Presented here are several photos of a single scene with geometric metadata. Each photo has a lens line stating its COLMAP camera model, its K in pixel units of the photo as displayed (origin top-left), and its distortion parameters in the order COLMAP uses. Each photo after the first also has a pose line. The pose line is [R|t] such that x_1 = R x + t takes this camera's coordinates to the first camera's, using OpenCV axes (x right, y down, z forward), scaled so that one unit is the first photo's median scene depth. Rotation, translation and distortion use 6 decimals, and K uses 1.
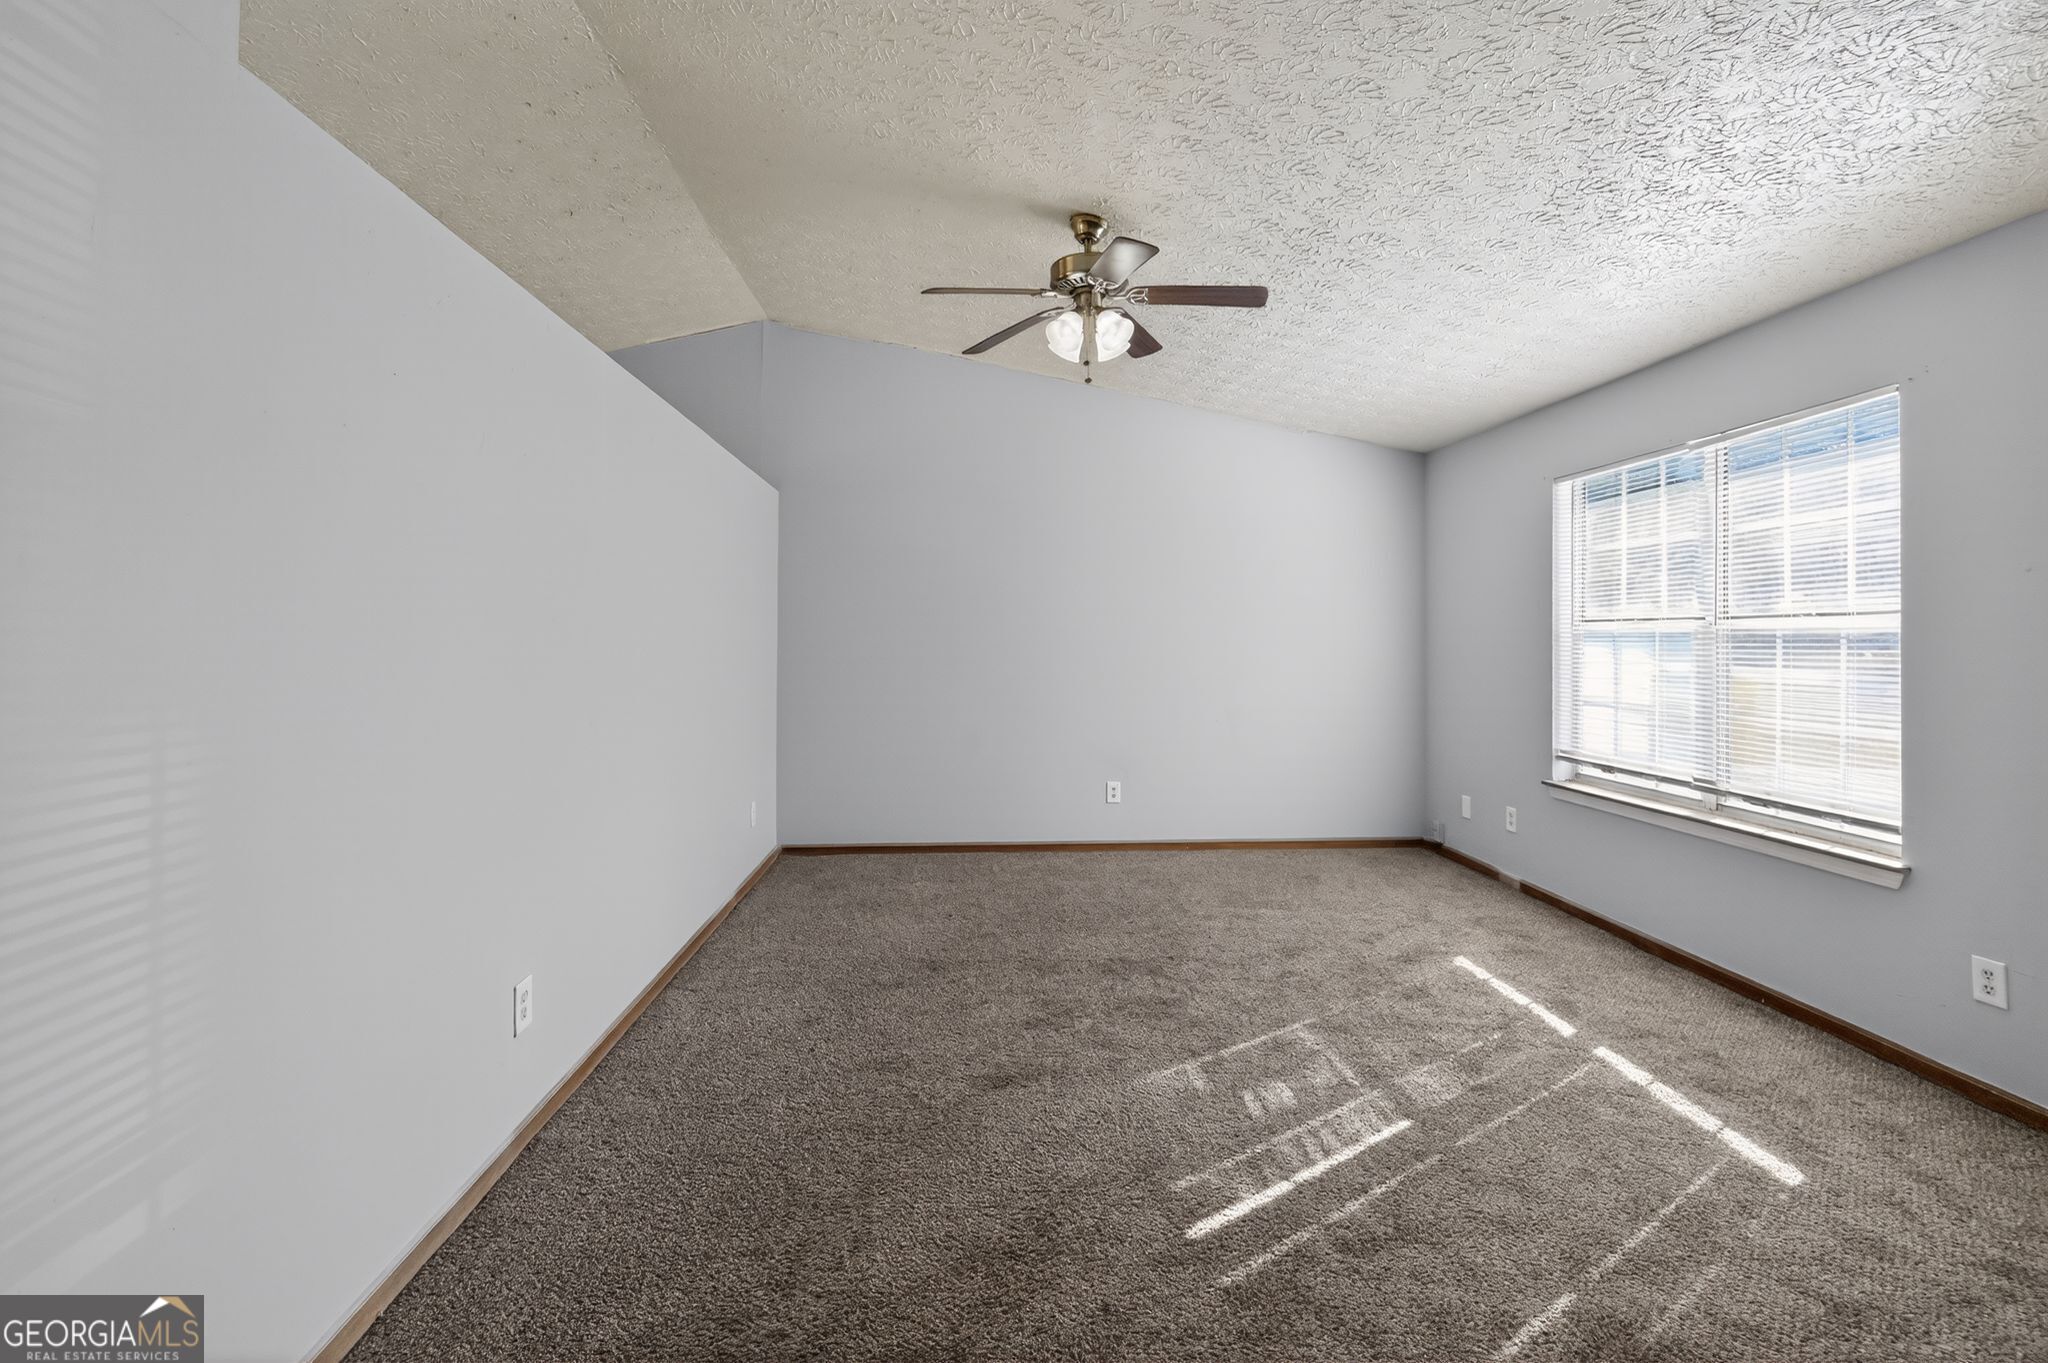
lens RADIAL K [[873.5, 0, 1024.3], [0, 873.5, 639.3], [0, 0, 1]] dist [0.000096, 0.000220]
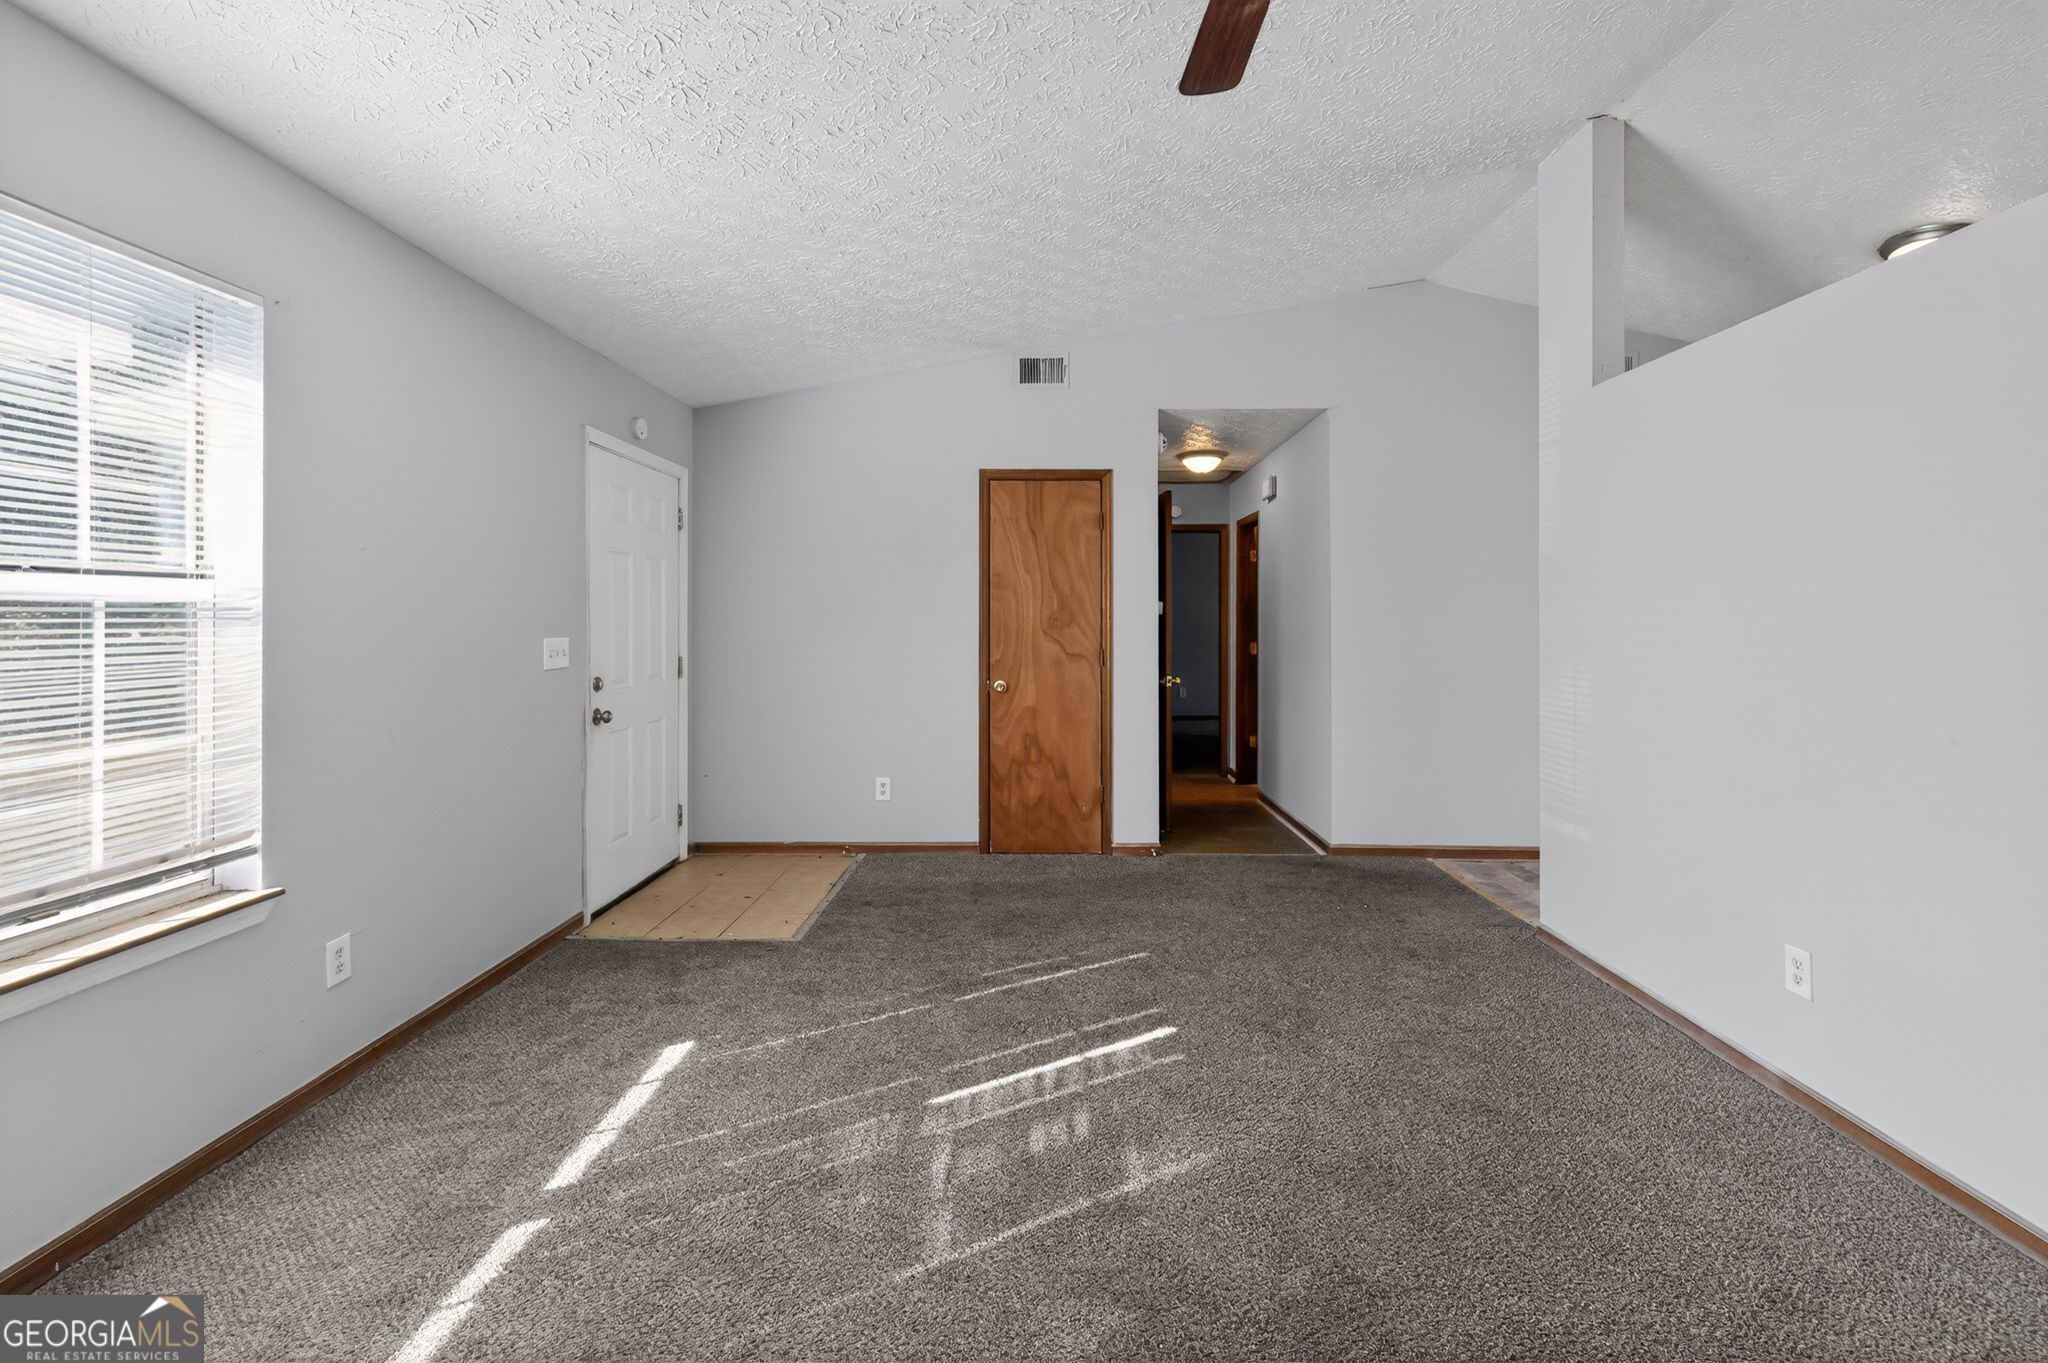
lens RADIAL K [[867.3, 0, 1038.0], [0, 867.3, 618.9], [0, 0, 1]] dist [0.001162, 0.000187]
pose [[-0.996869, -0.006164, 0.078827, 0.197798], [-0.006301, 0.999979, -0.001493, 0.001333], [-0.078816, -0.001985, -0.996887, 1.588013]]
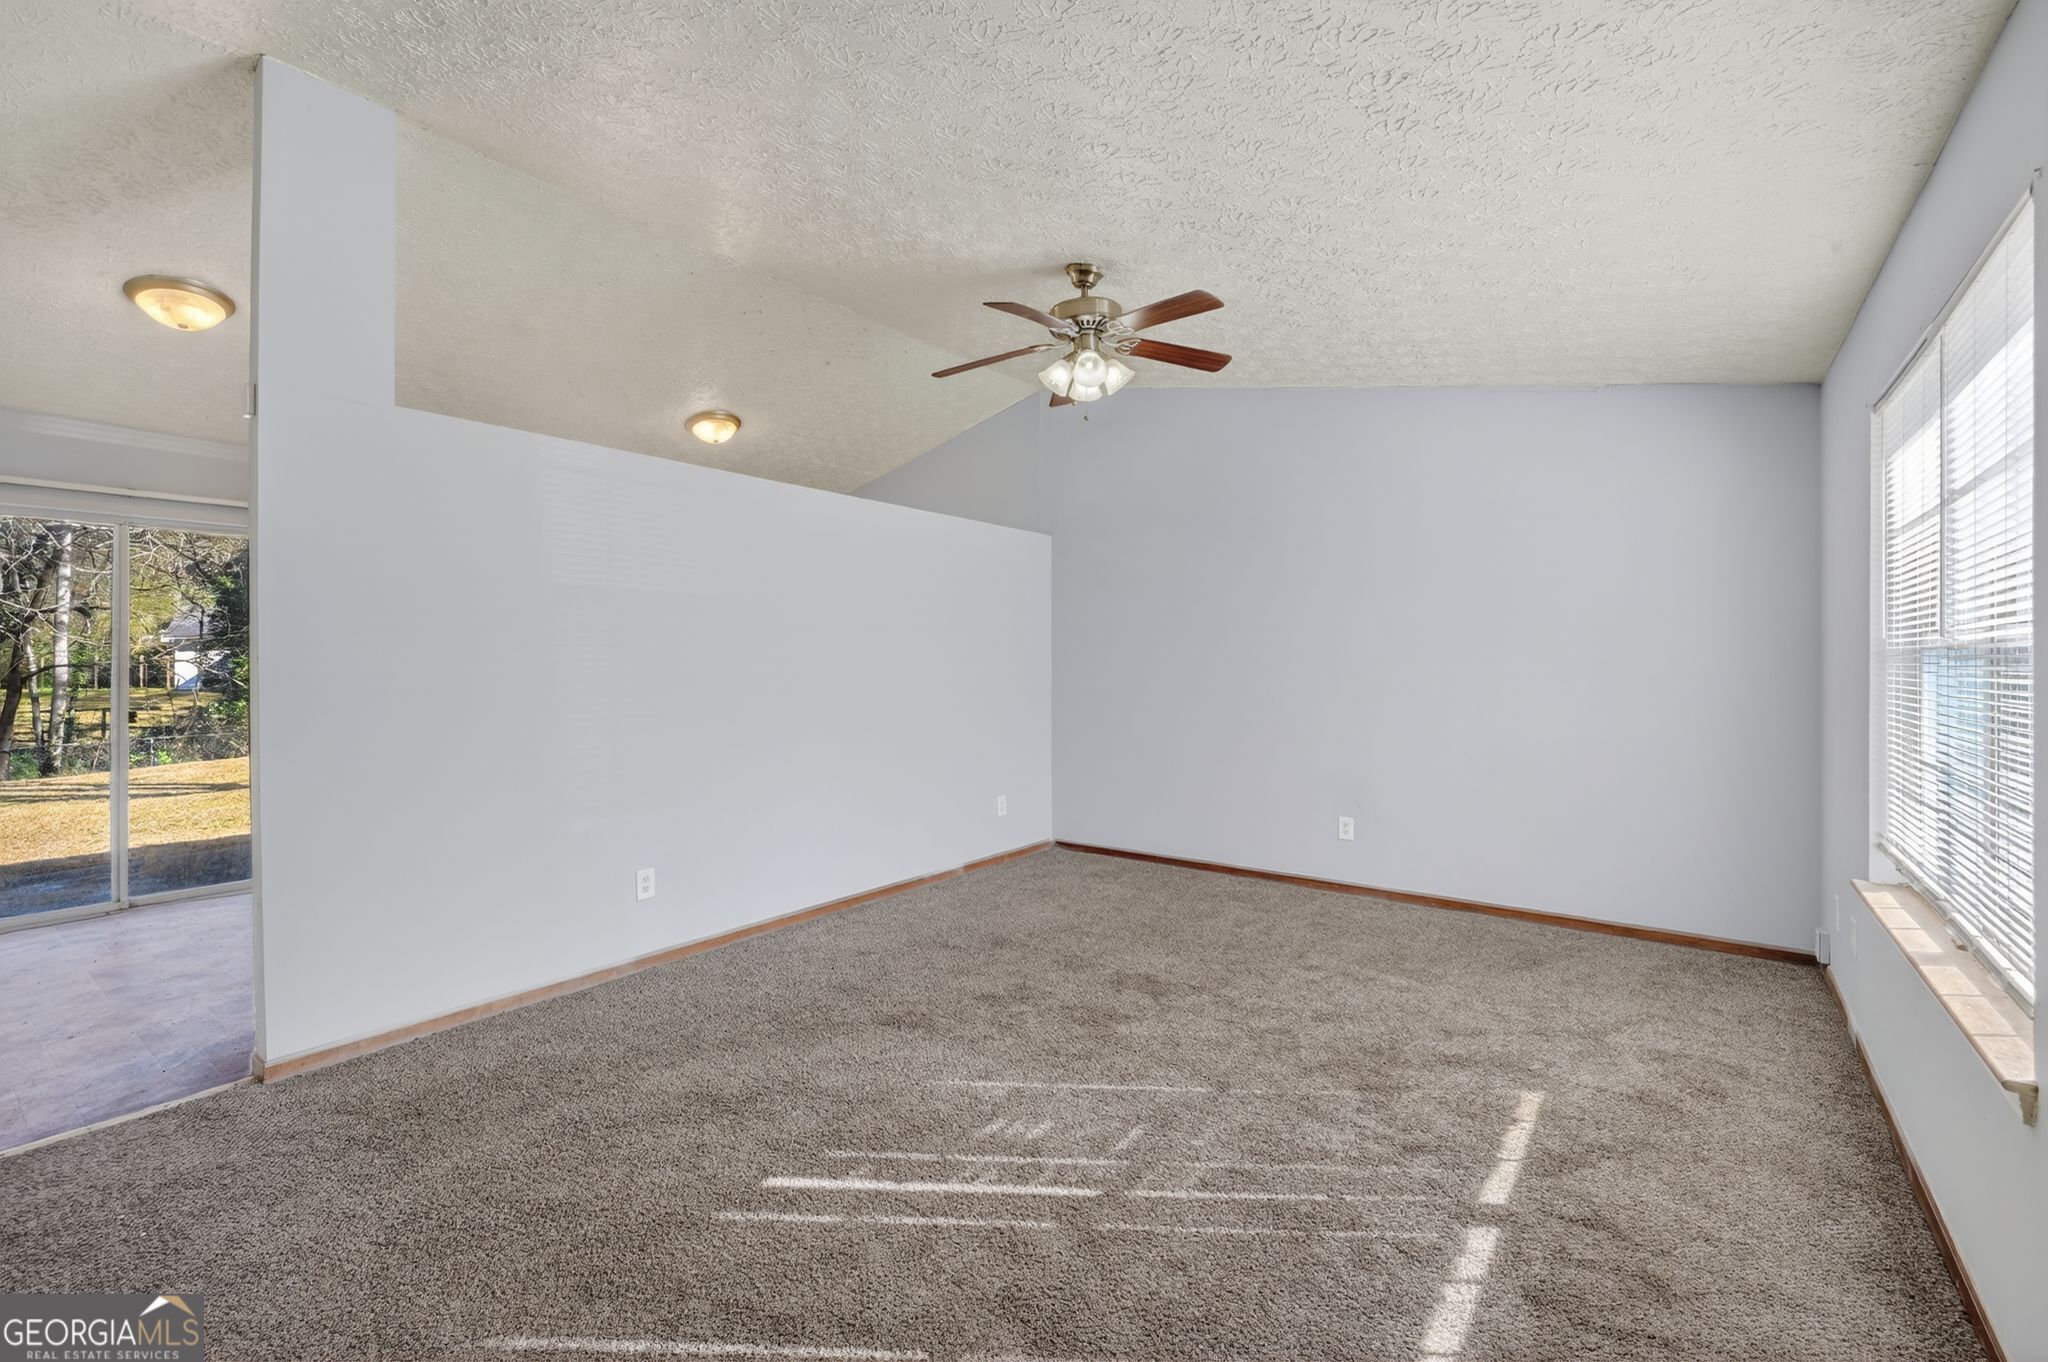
lens RADIAL K [[877.7, 0, 1032.6], [0, 877.7, 661.7], [0, 0, 1]] dist [-0.000769, 0.000021]
pose [[0.754766, -0.002161, -0.655991, 0.808522], [0.003543, 0.999993, 0.000783, -0.001010], [0.655985, -0.002915, 0.754768, 0.171145]]
